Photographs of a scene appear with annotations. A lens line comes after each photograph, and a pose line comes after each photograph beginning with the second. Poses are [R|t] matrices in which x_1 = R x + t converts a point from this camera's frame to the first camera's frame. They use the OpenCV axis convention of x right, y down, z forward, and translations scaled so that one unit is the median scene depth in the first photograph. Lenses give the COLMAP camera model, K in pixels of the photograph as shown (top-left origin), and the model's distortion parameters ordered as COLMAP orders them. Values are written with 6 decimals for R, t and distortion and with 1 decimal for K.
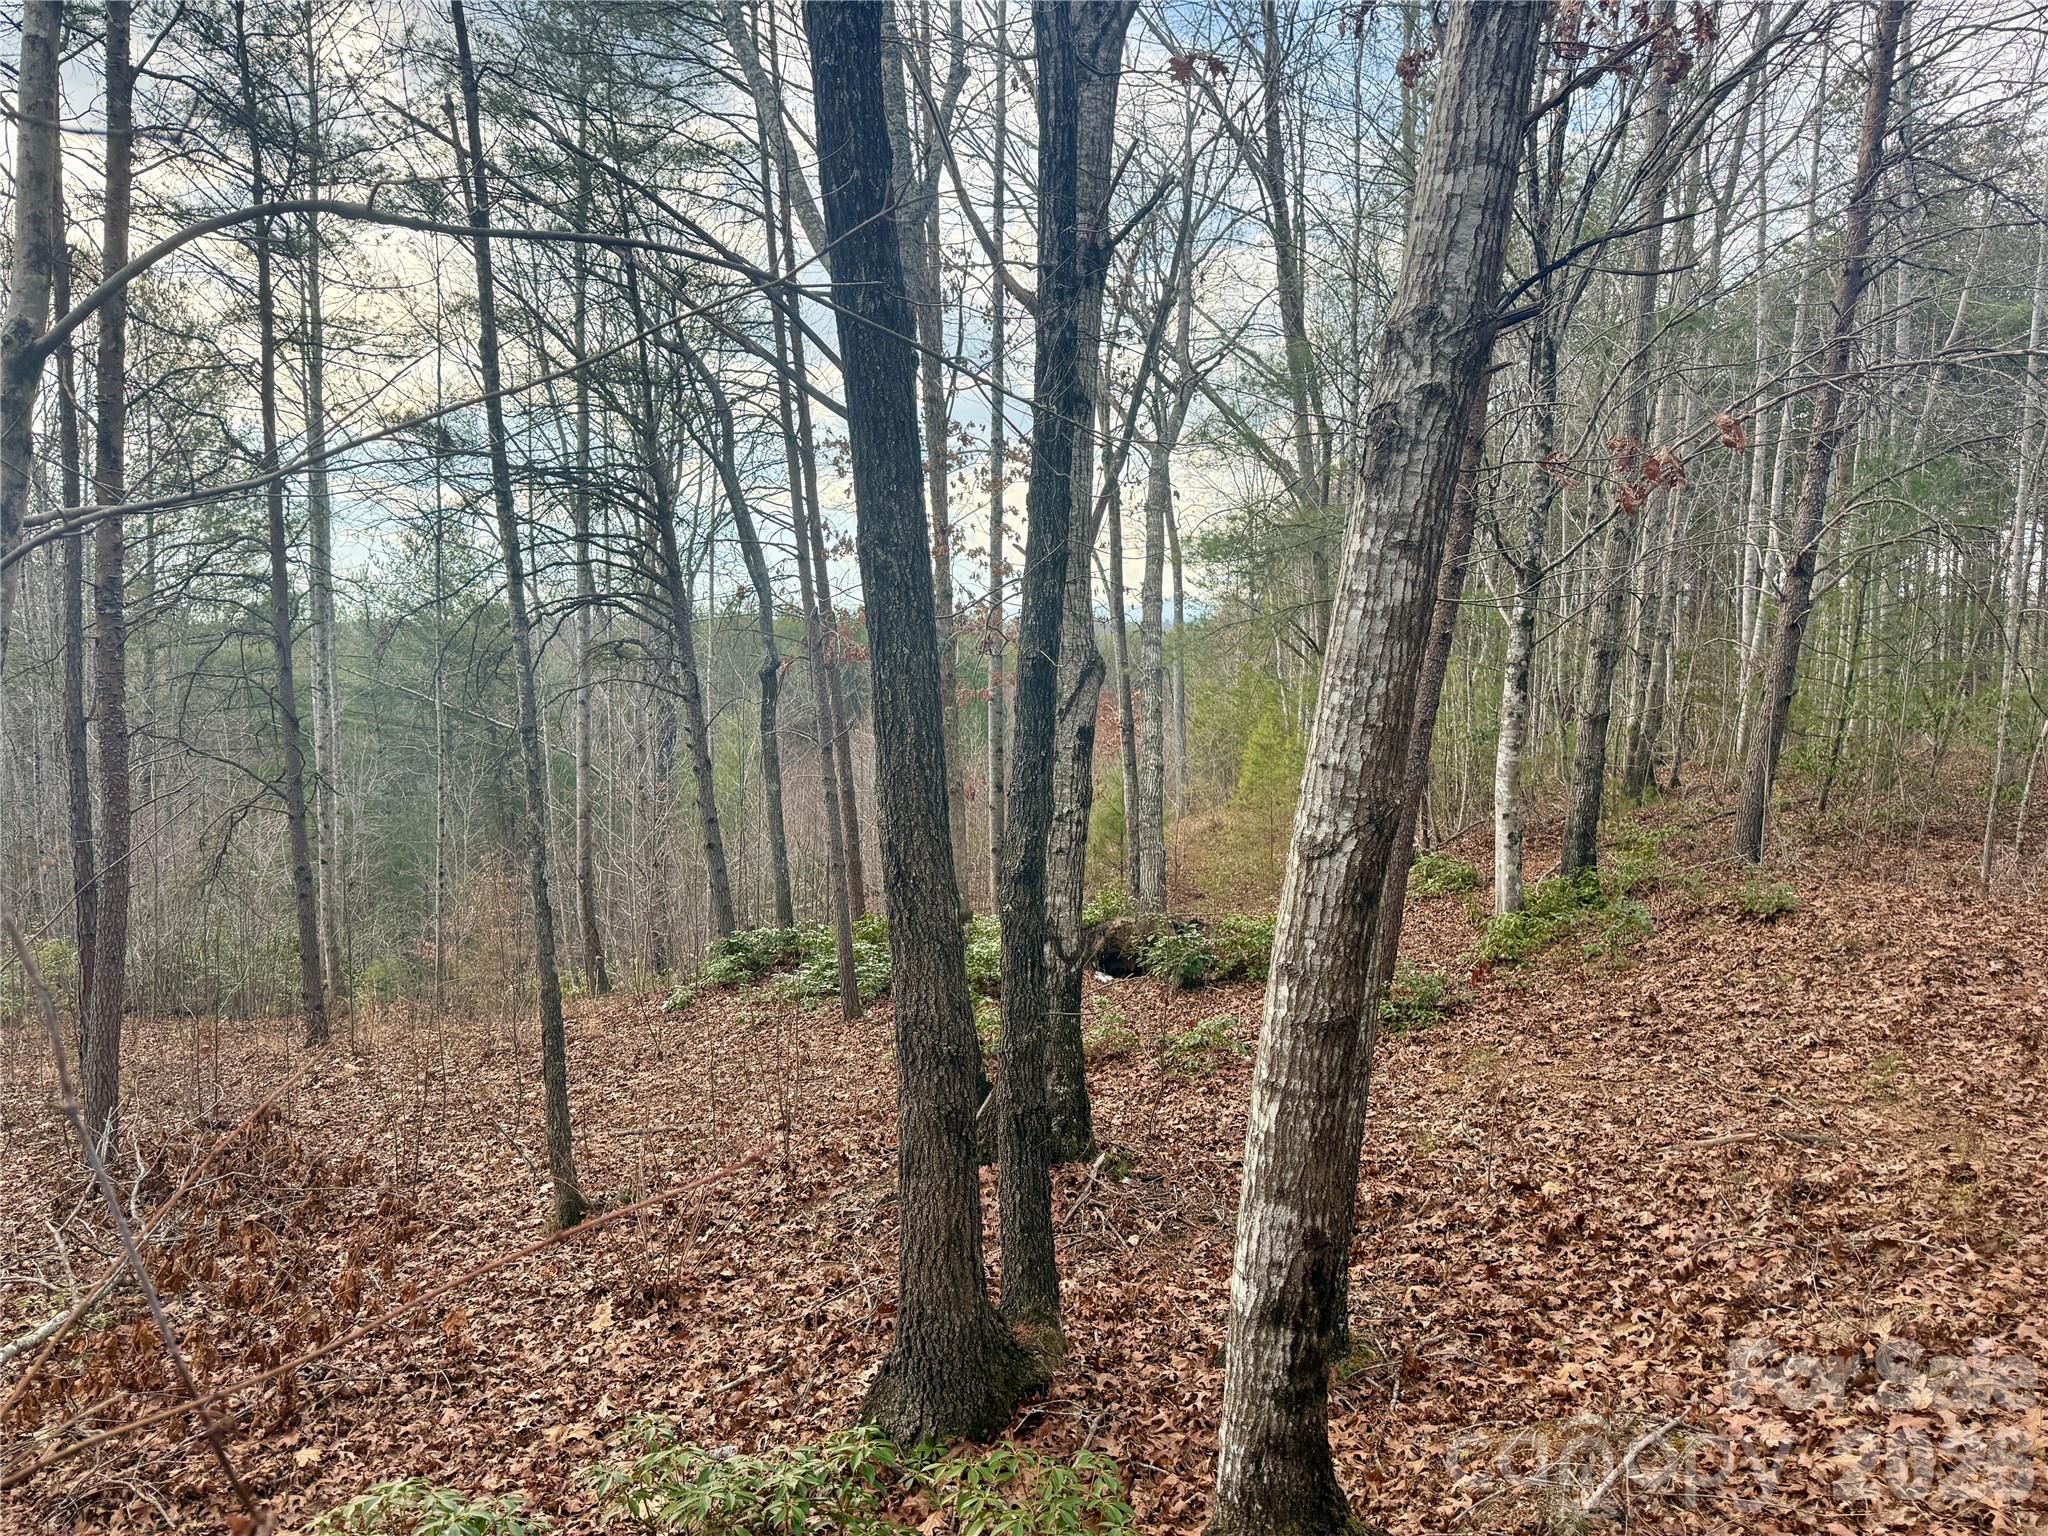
lens RADIAL K [[1423.5, 0, 1021.8], [0, 1423.5, 786.1], [0, 0, 1]] dist [0.101504, 0.000371]
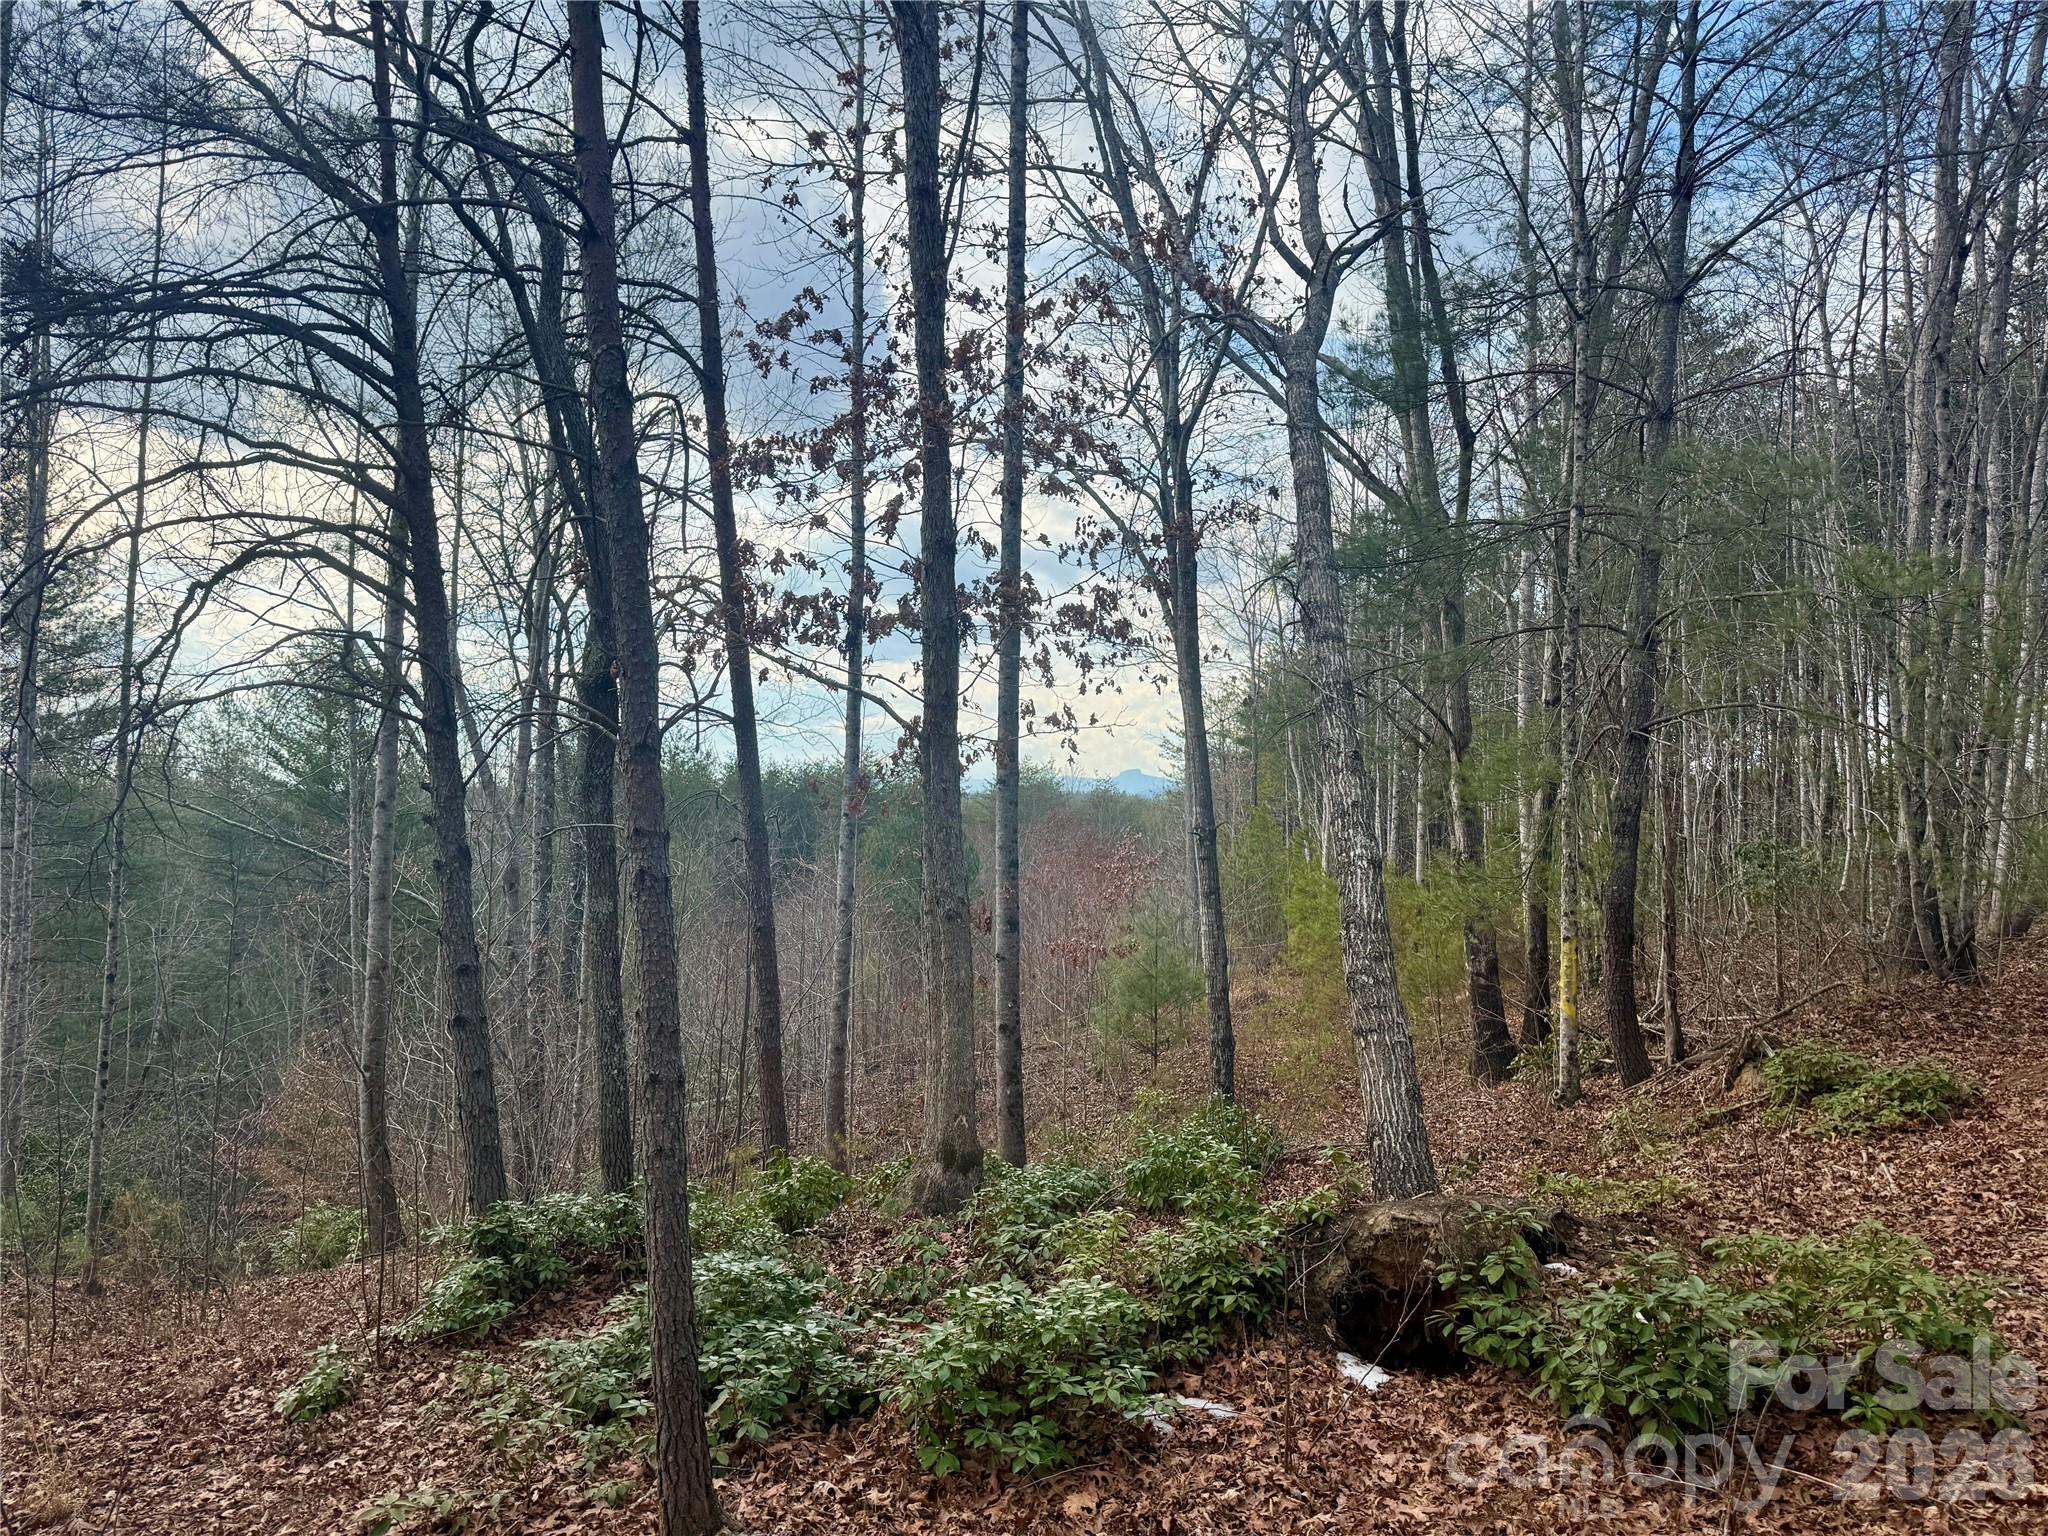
lens RADIAL K [[1423.5, 0, 1021.8], [0, 1423.5, 786.1], [0, 0, 1]] dist [0.101504, 0.000371]
pose [[0.999423, 0.010222, 0.032390, -0.041231], [-0.006299, 0.992877, -0.118974, 0.019233], [-0.033376, 0.118701, 0.992369, 0.489116]]
